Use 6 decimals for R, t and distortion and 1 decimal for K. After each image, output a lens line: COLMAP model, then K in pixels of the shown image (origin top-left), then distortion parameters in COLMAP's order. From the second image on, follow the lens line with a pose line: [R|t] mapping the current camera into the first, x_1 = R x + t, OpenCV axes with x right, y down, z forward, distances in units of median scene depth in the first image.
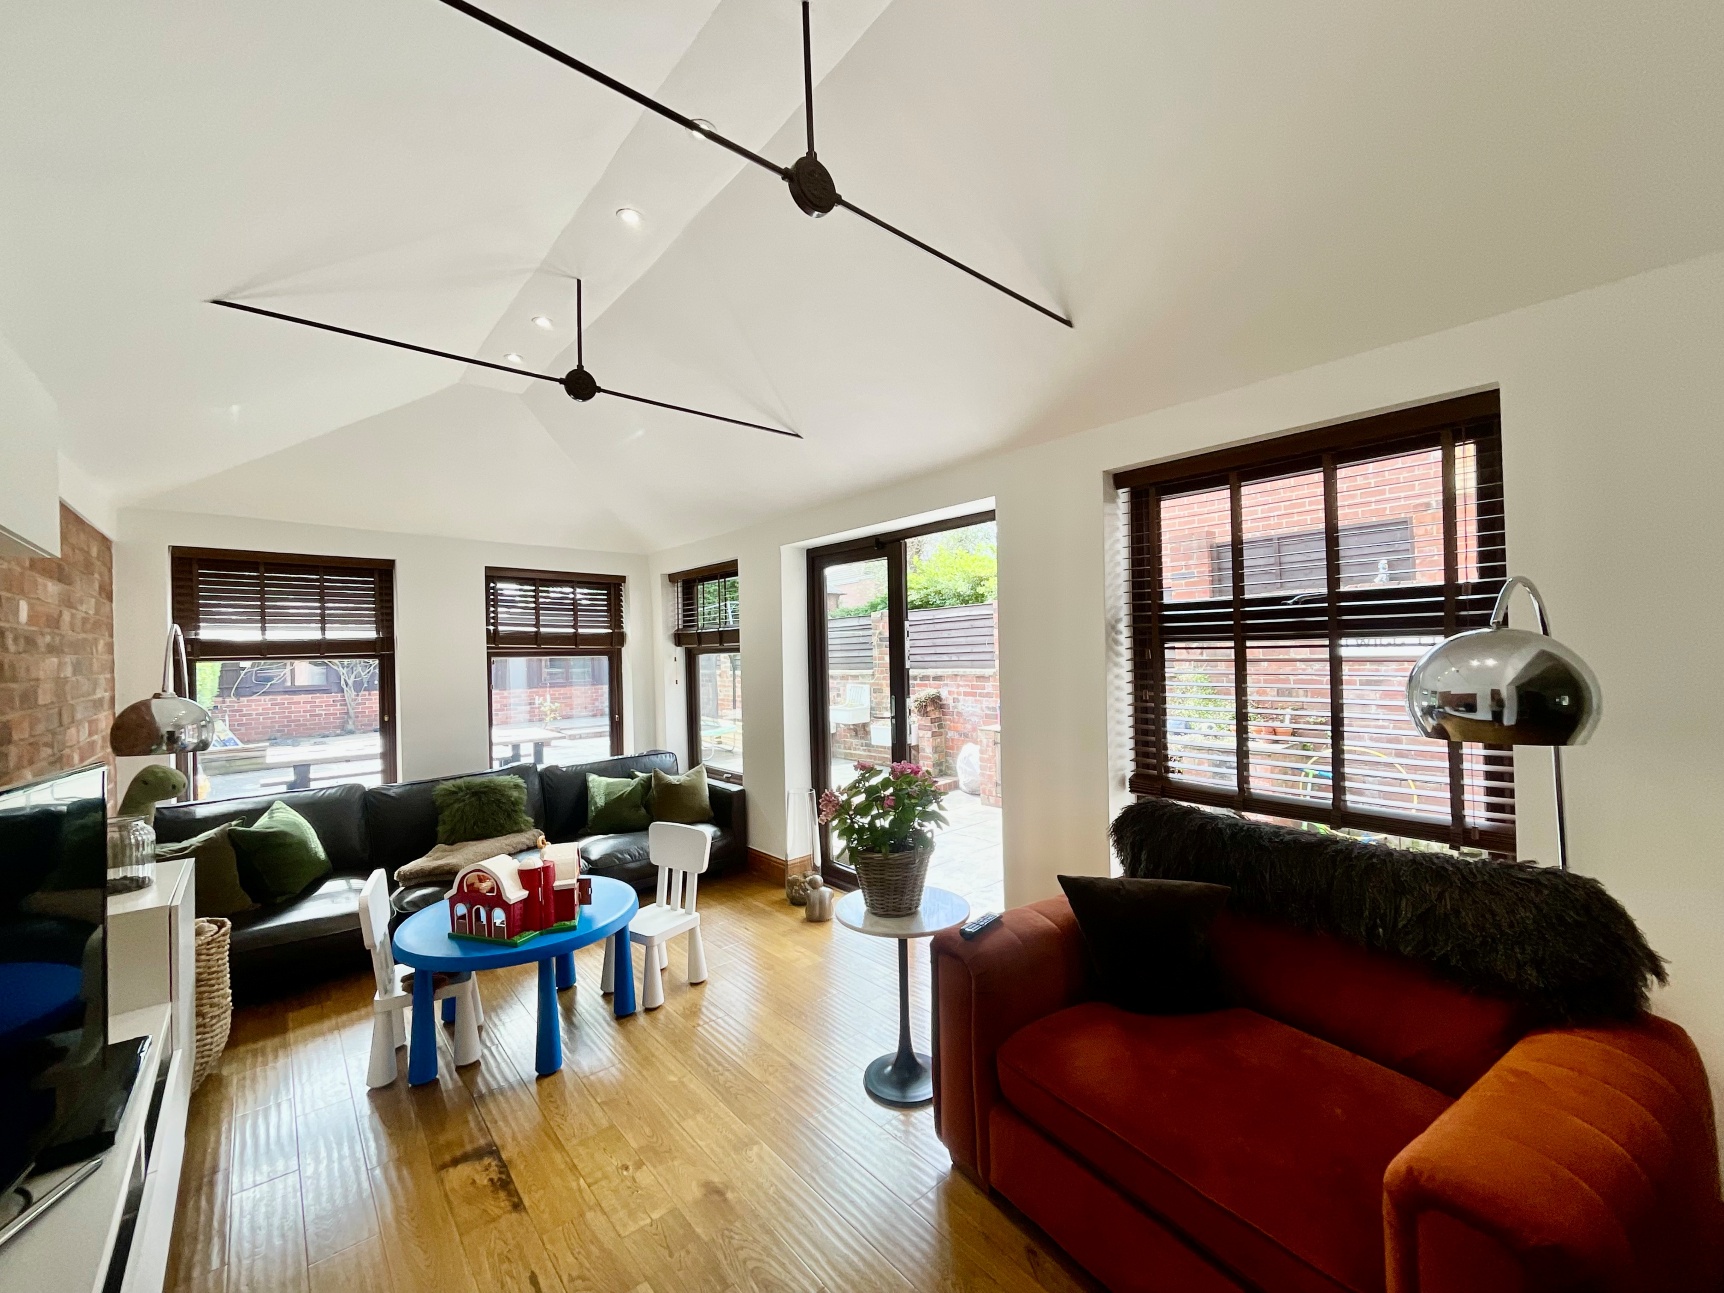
lens RADIAL K [[692.2, 0, 863.0], [0, 692.2, 650.8], [0, 0, 1]] dist [0.001435, -0.000327]
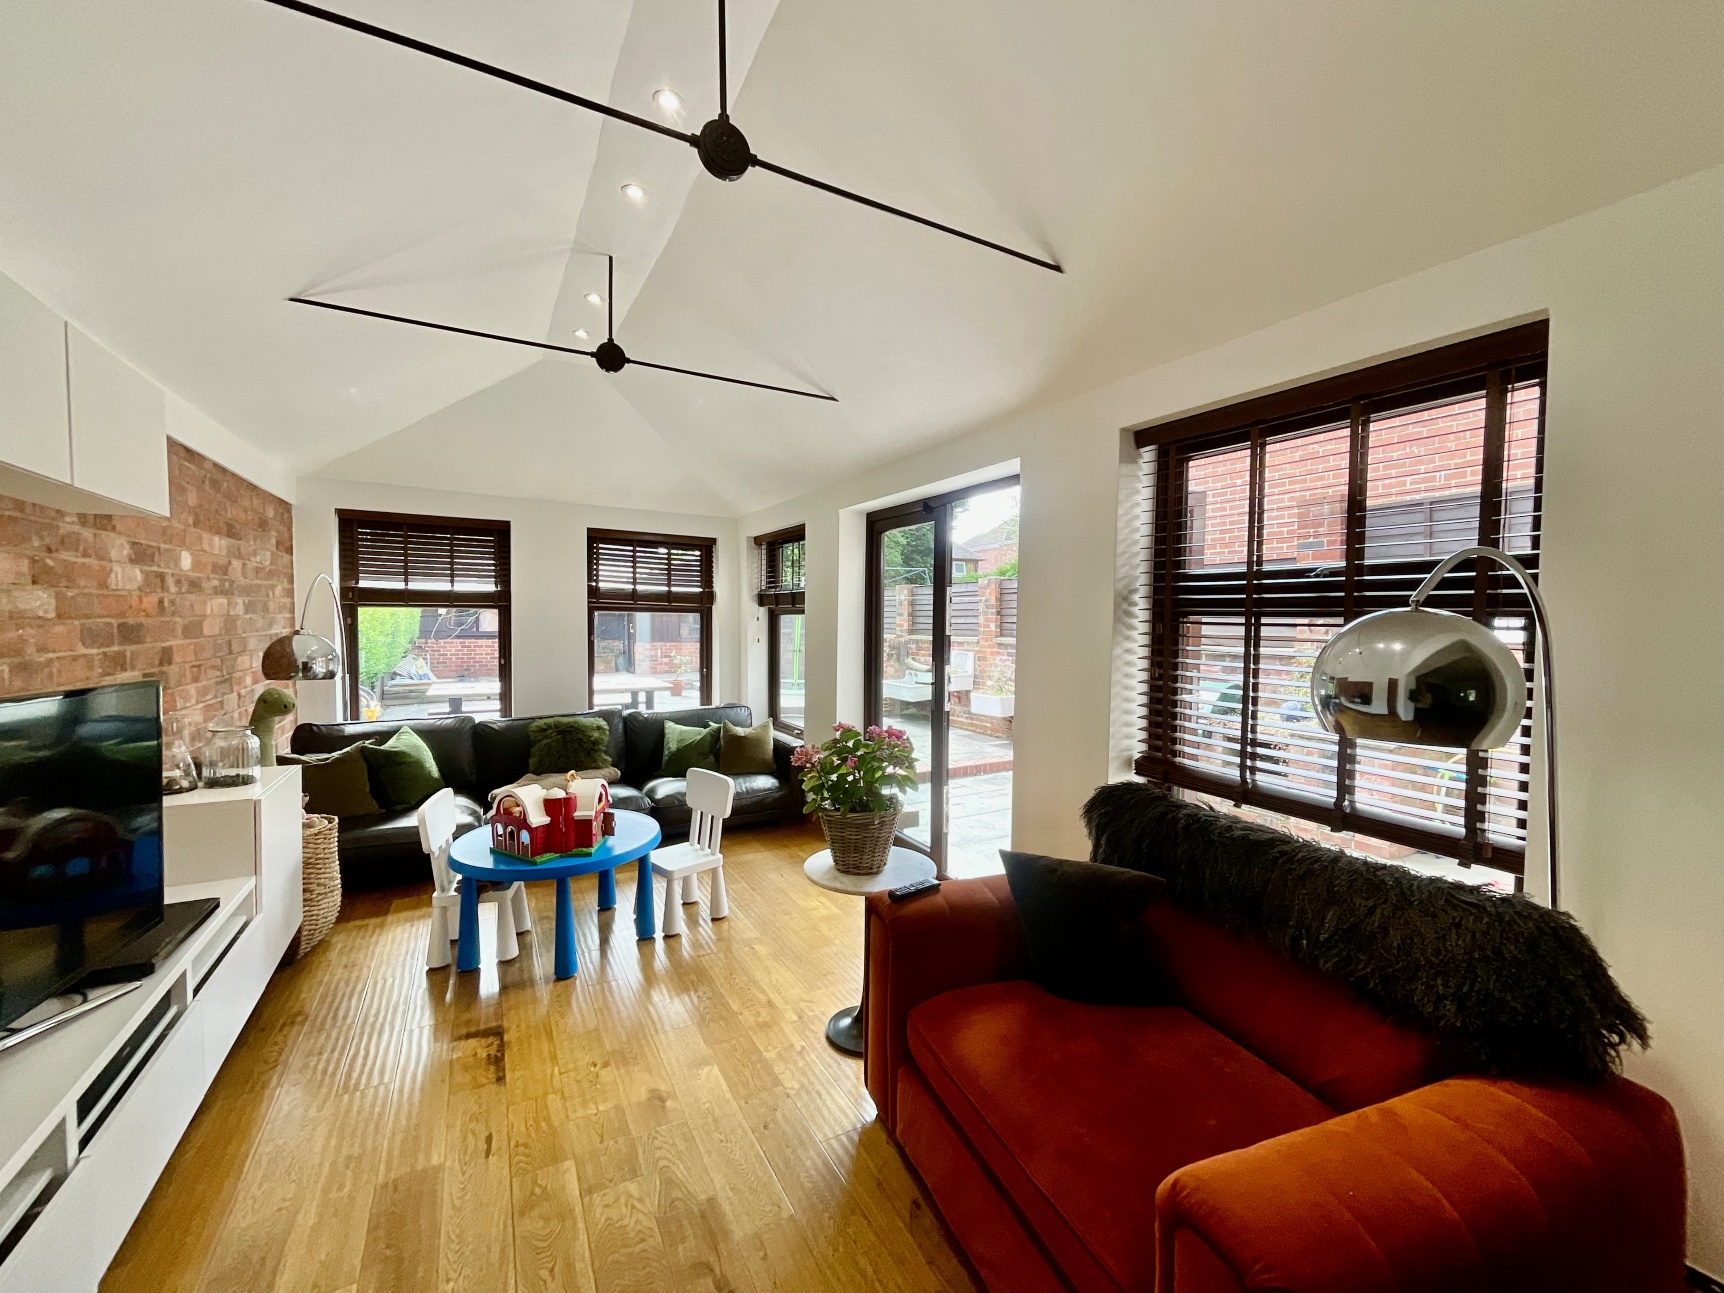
lens RADIAL K [[693.1, 0, 869.2], [0, 693.1, 651.2], [0, 0, 1]] dist [-0.001070, 0.000358]
pose [[0.978321, 0.043926, -0.202384, 0.231538], [-0.033676, 0.997983, 0.053817, -0.001637], [0.204340, -0.045835, 0.977826, 0.014300]]
